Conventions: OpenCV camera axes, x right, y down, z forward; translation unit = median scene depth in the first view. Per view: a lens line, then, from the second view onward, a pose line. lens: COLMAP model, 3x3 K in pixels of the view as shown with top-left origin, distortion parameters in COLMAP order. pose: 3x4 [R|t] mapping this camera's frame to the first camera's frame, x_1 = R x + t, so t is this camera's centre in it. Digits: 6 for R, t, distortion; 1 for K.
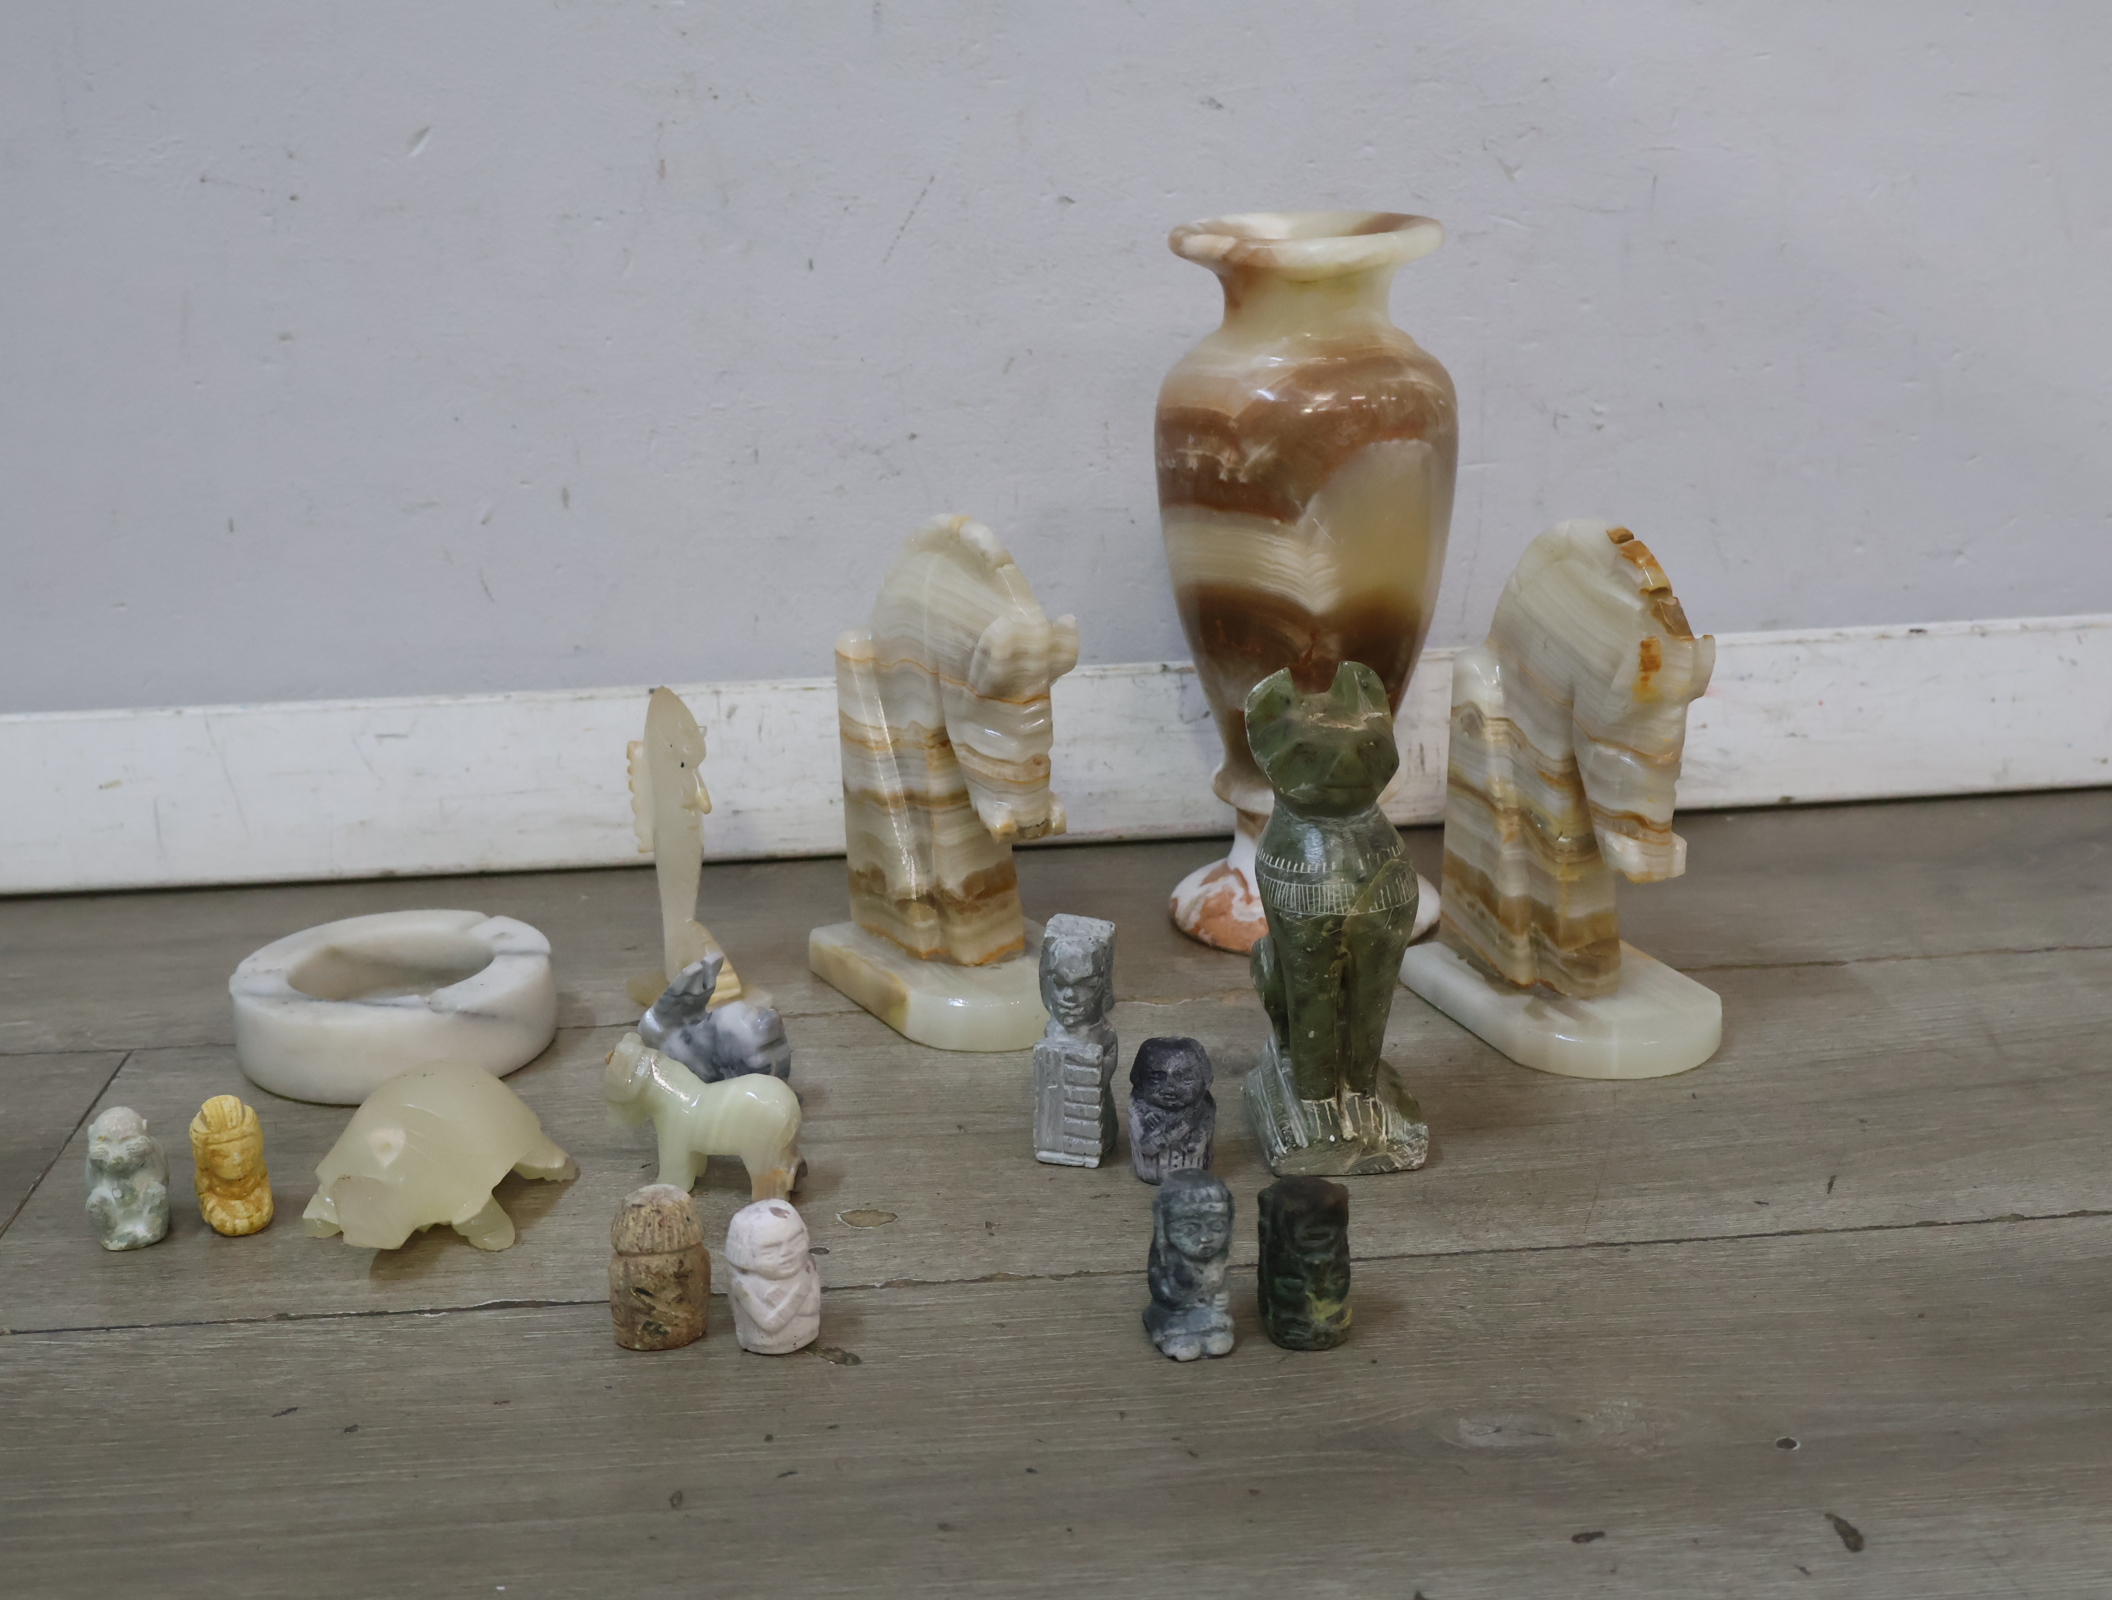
lens RADIAL K [[2645.6, 0, 1053.1], [0, 2645.6, 798.7], [0, 0, 1]] dist [0.007934, 0.000000]
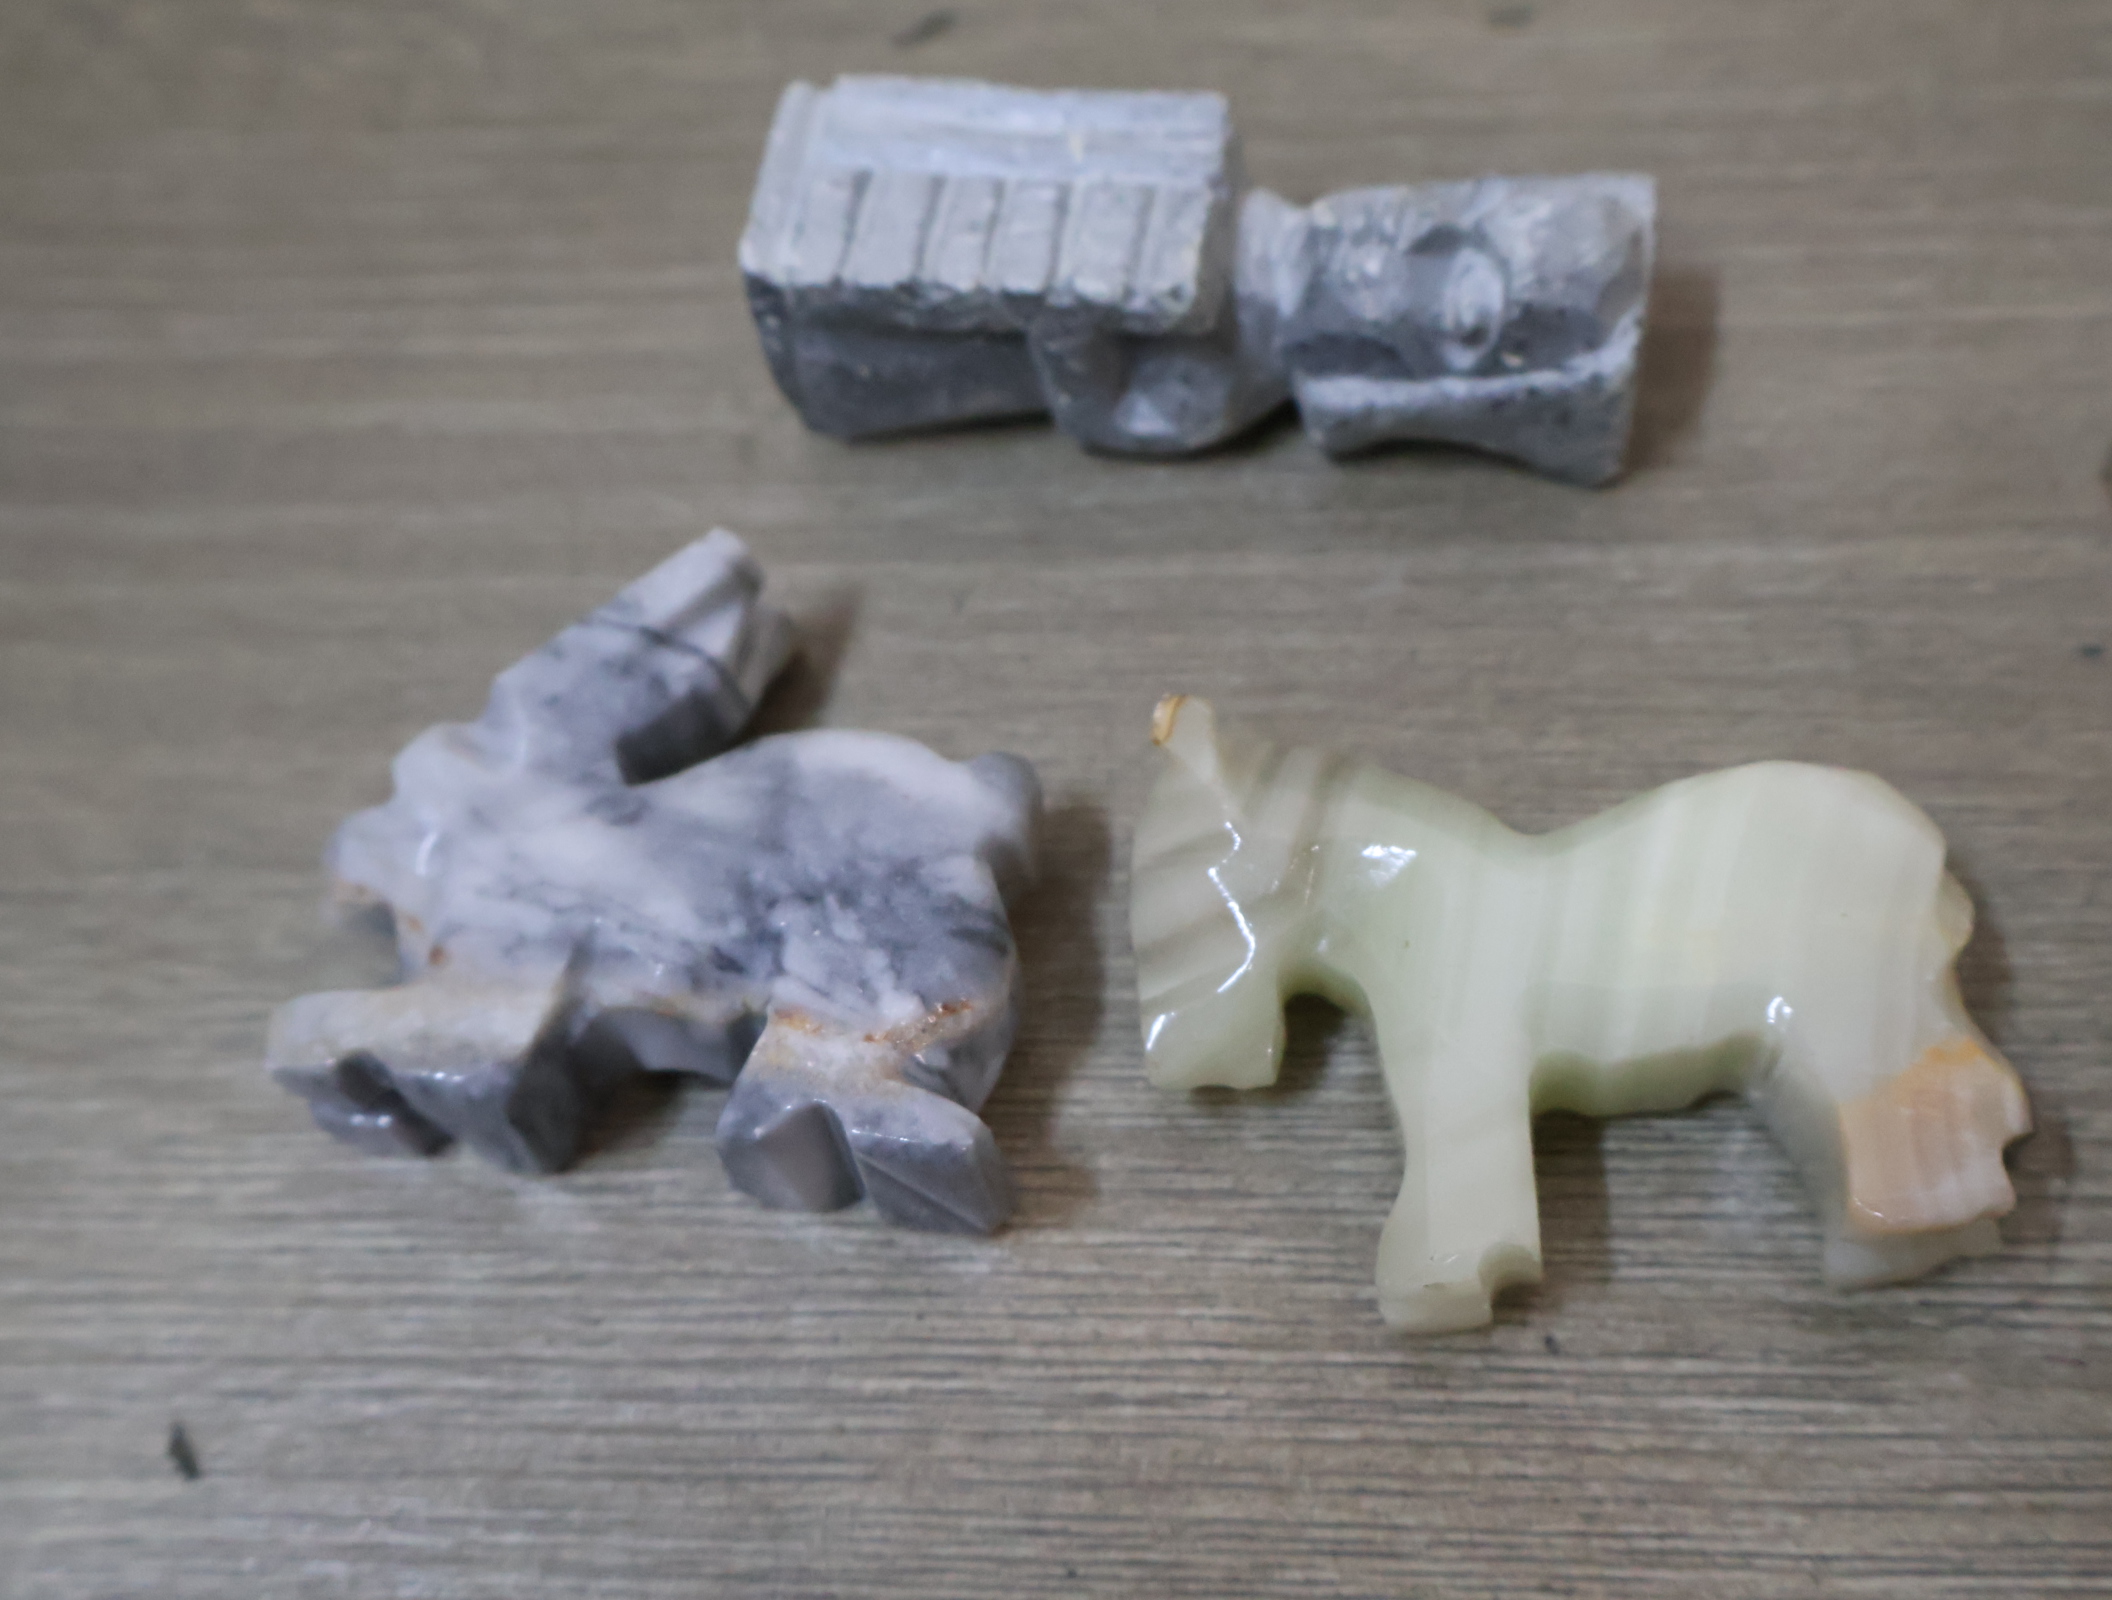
lens RADIAL K [[2645.6, 0, 1051.4], [0, 2645.6, 799.7], [0, 0, 1]] dist [0.007934, 0.000000]
pose [[0.990781, 0.063742, -0.119538, -0.188491], [0.045653, 0.673675, 0.737617, 0.025943], [0.127547, -0.736274, 0.664554, 0.575700]]
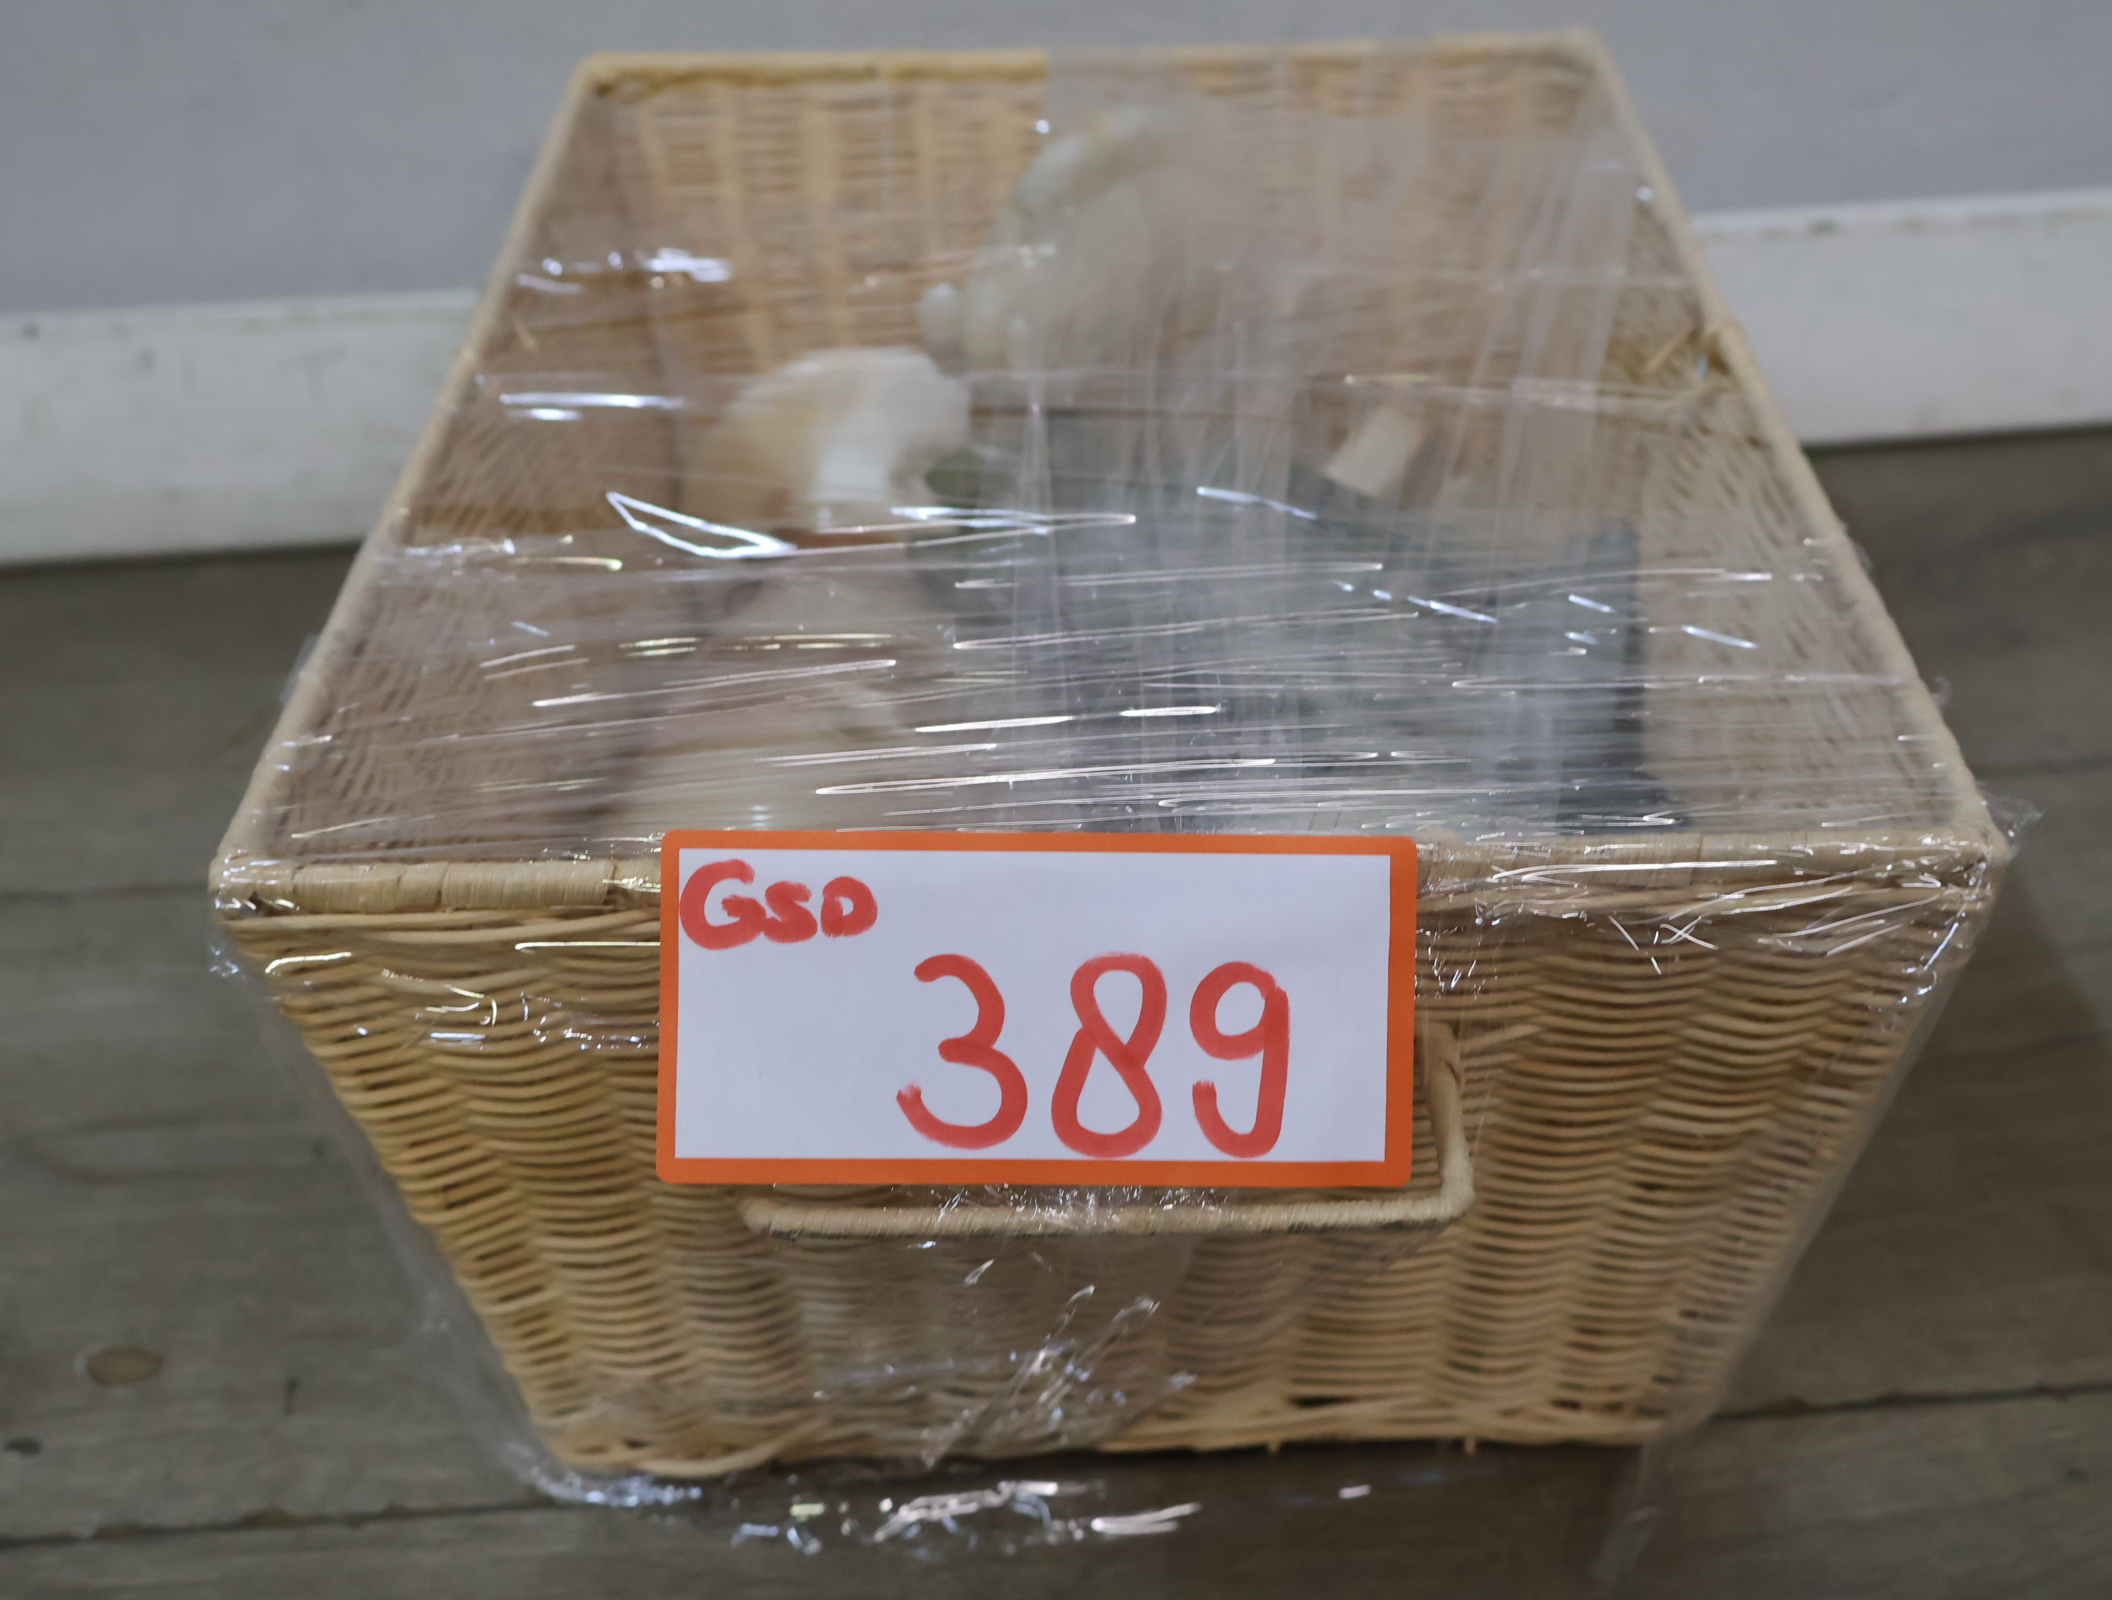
lens RADIAL K [[2645.6, 0, 1060.1], [0, 2645.6, 828.7], [0, 0, 1]] dist [0.007934, 0.000000]
pose [[0.999988, -0.000671, 0.004947, 0.164638], [-0.000901, 0.950418, 0.310975, -0.181353], [-0.004911, -0.310976, 0.950405, 0.384916]]
